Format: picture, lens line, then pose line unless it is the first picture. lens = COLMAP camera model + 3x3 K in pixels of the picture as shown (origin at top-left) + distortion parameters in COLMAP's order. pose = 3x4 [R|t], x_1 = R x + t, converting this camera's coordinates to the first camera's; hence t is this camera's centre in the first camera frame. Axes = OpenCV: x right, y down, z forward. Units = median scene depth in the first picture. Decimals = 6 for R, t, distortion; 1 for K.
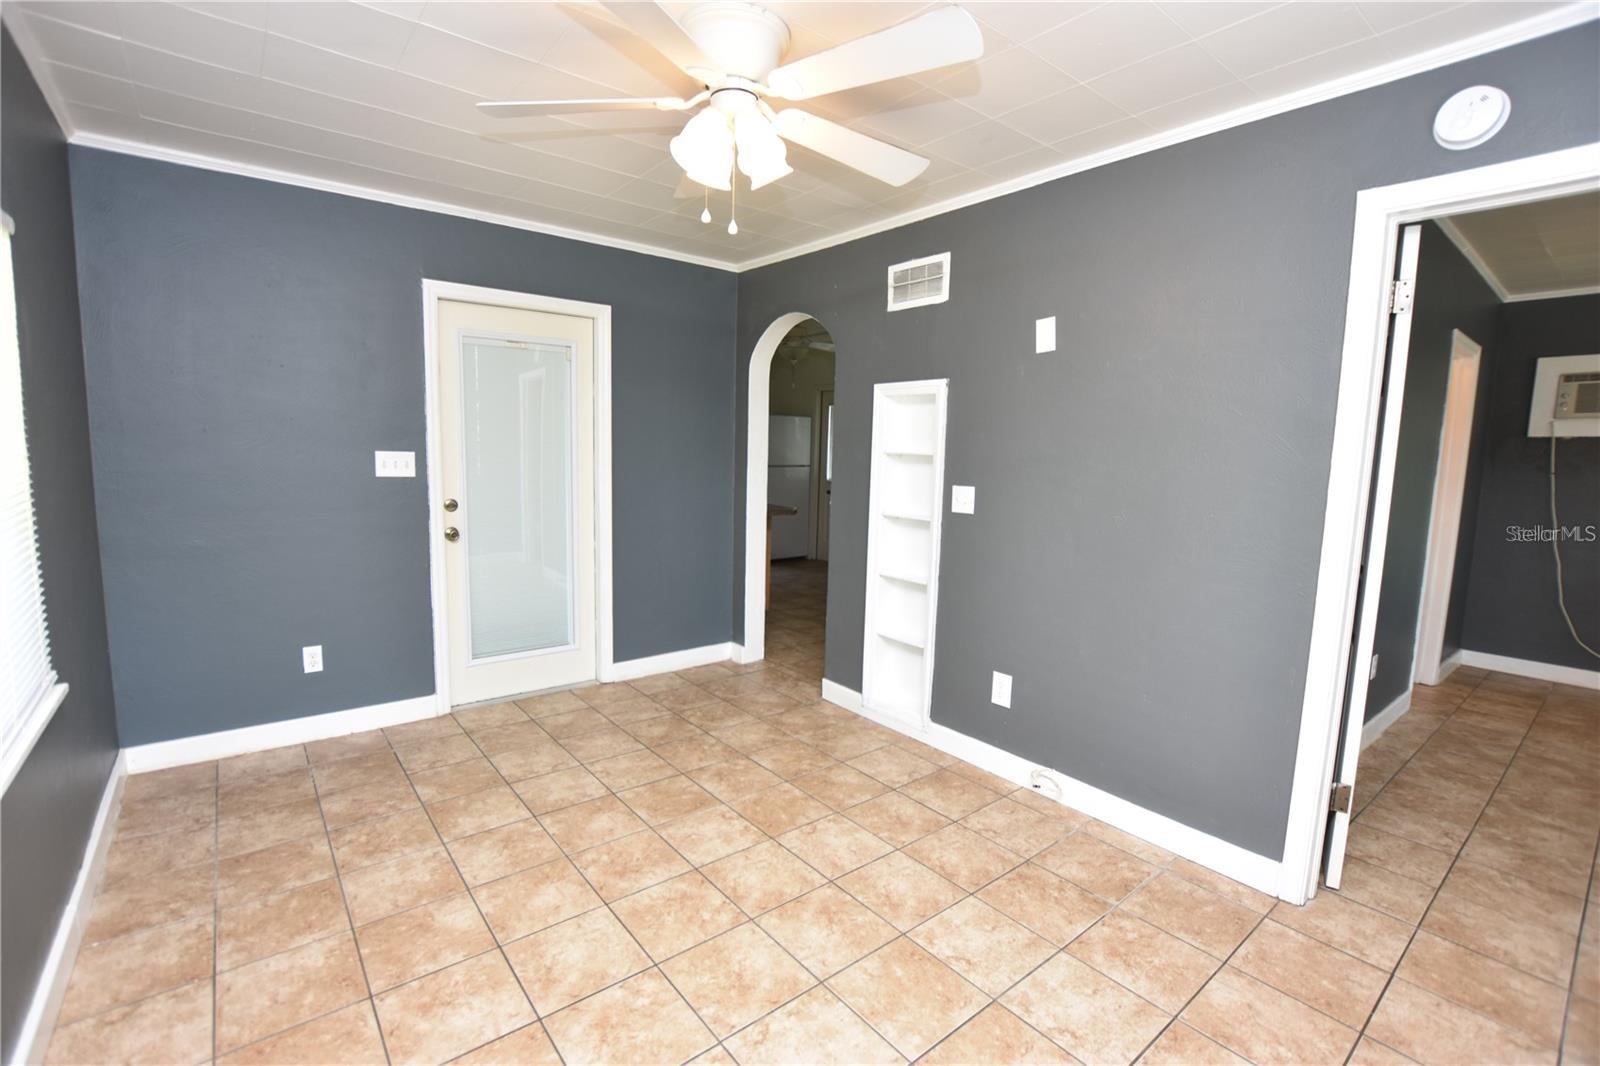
lens RADIAL K [[712.4, 0, 789.4], [0, 712.4, 537.3], [0, 0, 1]] dist [-0.028266, 0.001412]
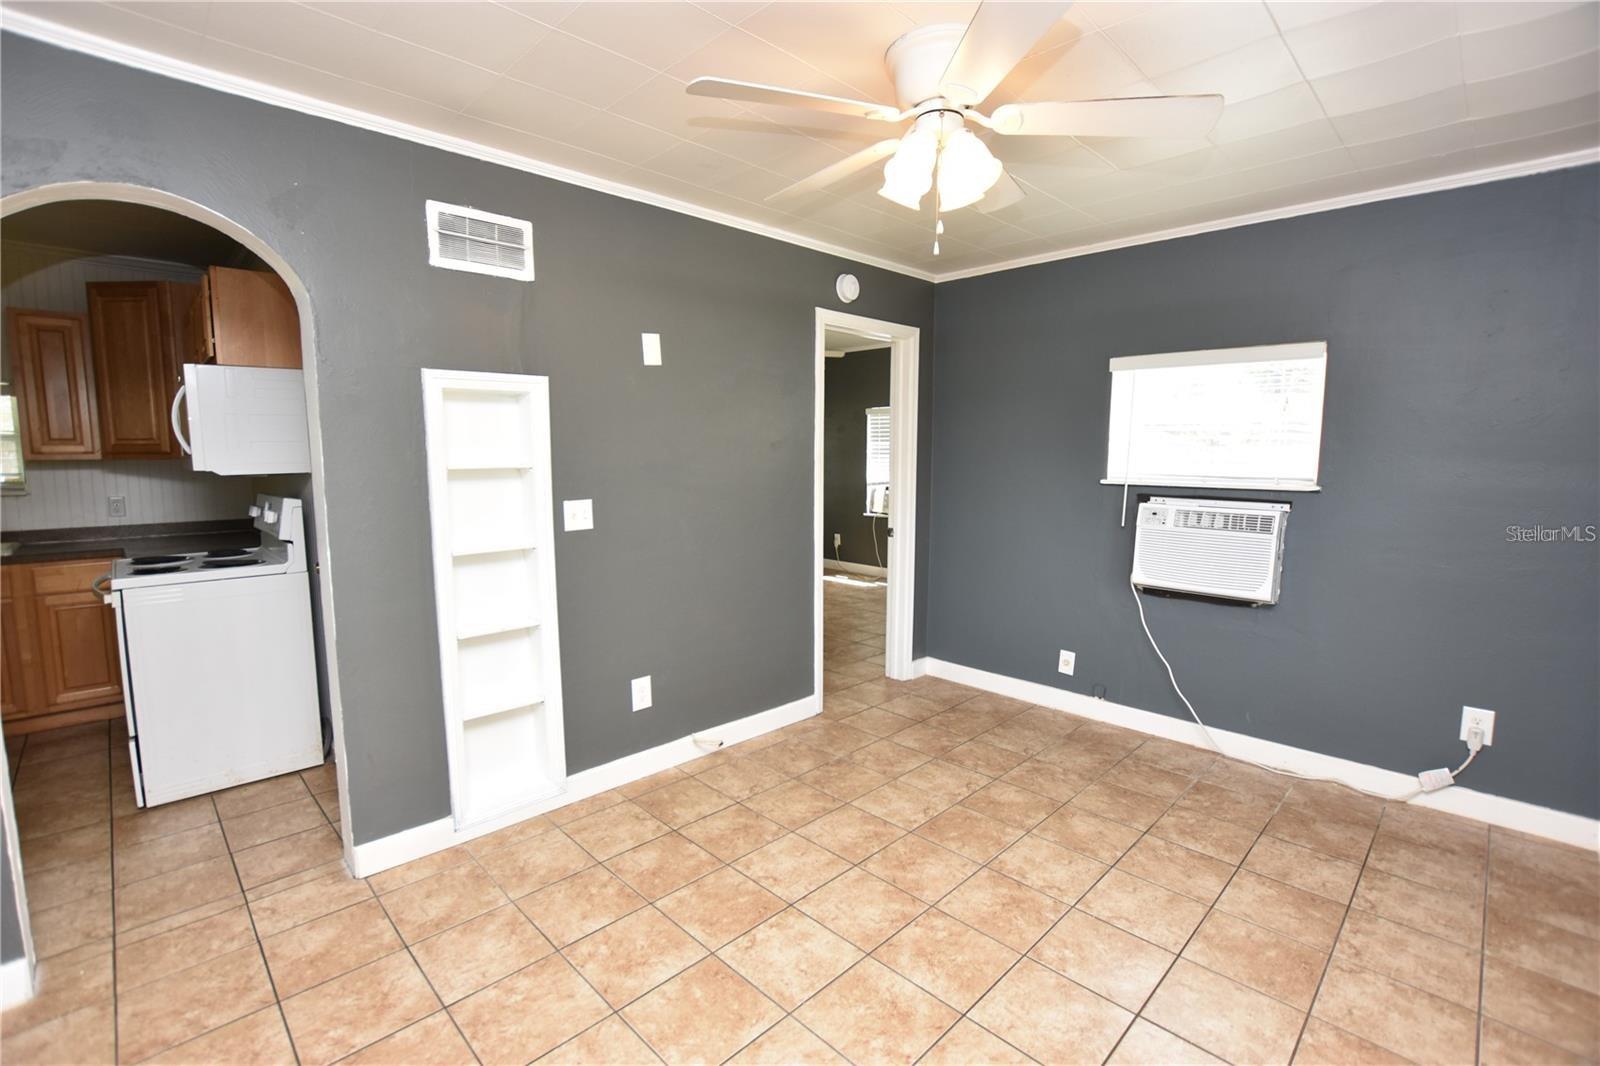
lens RADIAL K [[712.4, 0, 789.7], [0, 712.4, 536.7], [0, 0, 1]] dist [-0.028266, 0.001412]
pose [[-0.099813, -0.145811, 0.984264, -0.850275], [0.121165, 0.980061, 0.157476, -0.172310], [-0.987601, 0.134977, -0.080156, 1.035255]]
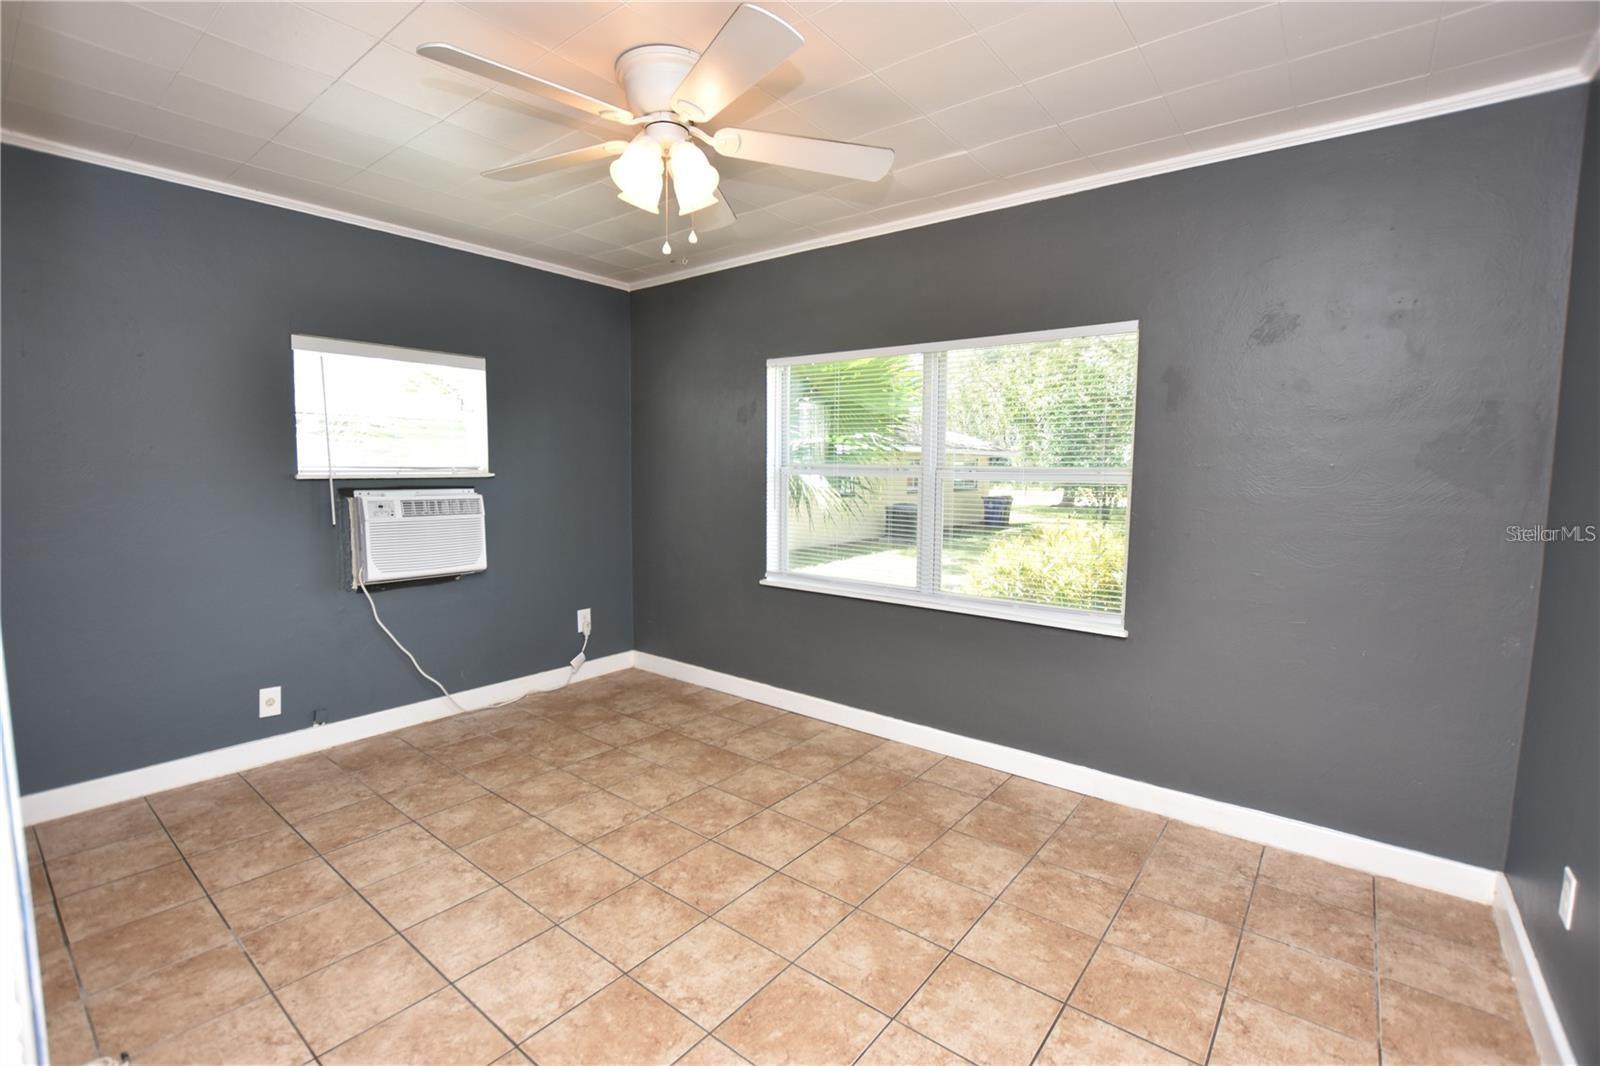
lens RADIAL K [[712.4, 0, 790.8], [0, 712.4, 535.3], [0, 0, 1]] dist [-0.028266, 0.001412]
pose [[-0.974909, -0.014267, -0.222148, -0.023917], [-0.063014, 0.974813, 0.213935, -0.196819], [0.213501, 0.222565, -0.951253, 1.676786]]
